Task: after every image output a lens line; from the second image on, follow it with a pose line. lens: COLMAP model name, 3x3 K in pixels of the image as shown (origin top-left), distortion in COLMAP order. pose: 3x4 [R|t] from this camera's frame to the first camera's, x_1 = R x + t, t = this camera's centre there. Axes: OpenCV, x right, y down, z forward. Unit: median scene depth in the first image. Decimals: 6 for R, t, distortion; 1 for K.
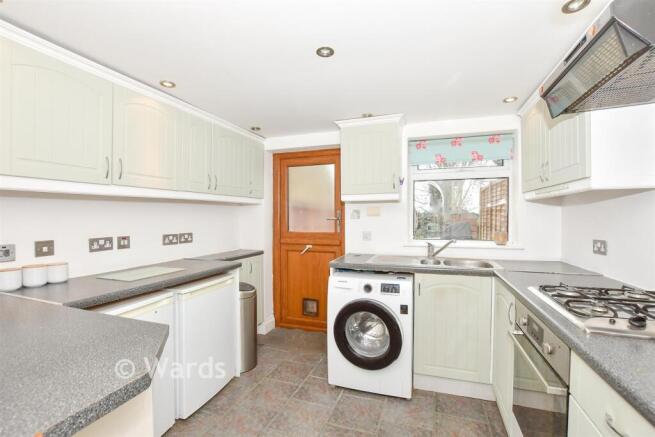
lens RADIAL K [[300.9, 0, 325.3], [0, 300.9, 219.5], [0, 0, 1]] dist [-0.021435, -0.000190]
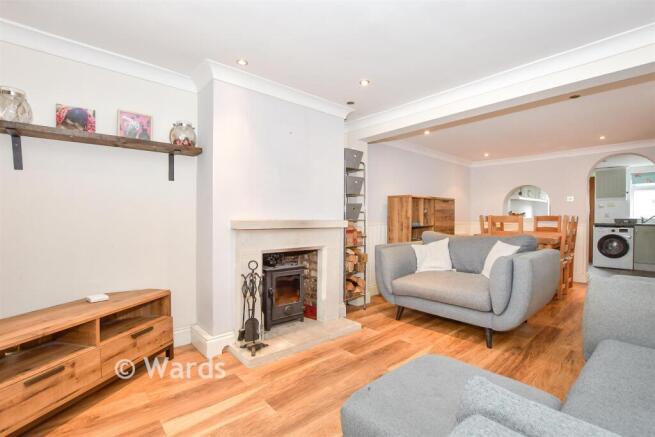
lens RADIAL K [[300.9, 0, 327.7], [0, 300.9, 218.2], [0, 0, 1]] dist [-0.021435, -0.000190]
pose [[0.871271, 0.005166, -0.490775, -0.855782], [-0.005821, 0.999983, 0.000192, 0.120273], [0.490768, 0.002689, 0.871286, -2.804209]]
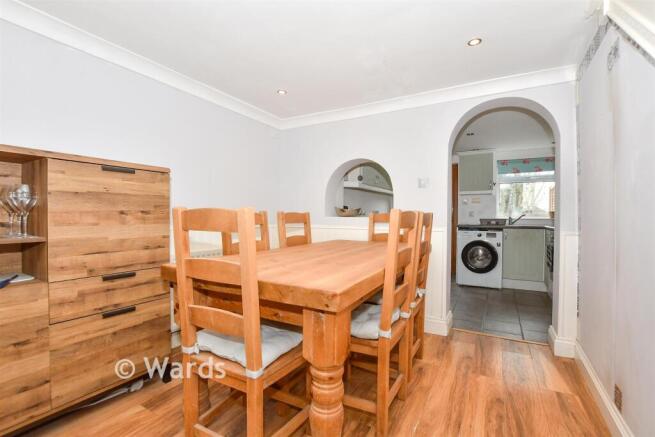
lens RADIAL K [[300.9, 0, 330.4], [0, 300.9, 217.9], [0, 0, 1]] dist [-0.021435, -0.000190]
pose [[0.984818, 0.005838, -0.173490, -0.520017], [-0.007076, 0.999954, -0.006521, 0.126161], [0.173444, 0.007650, 0.984814, -1.231881]]
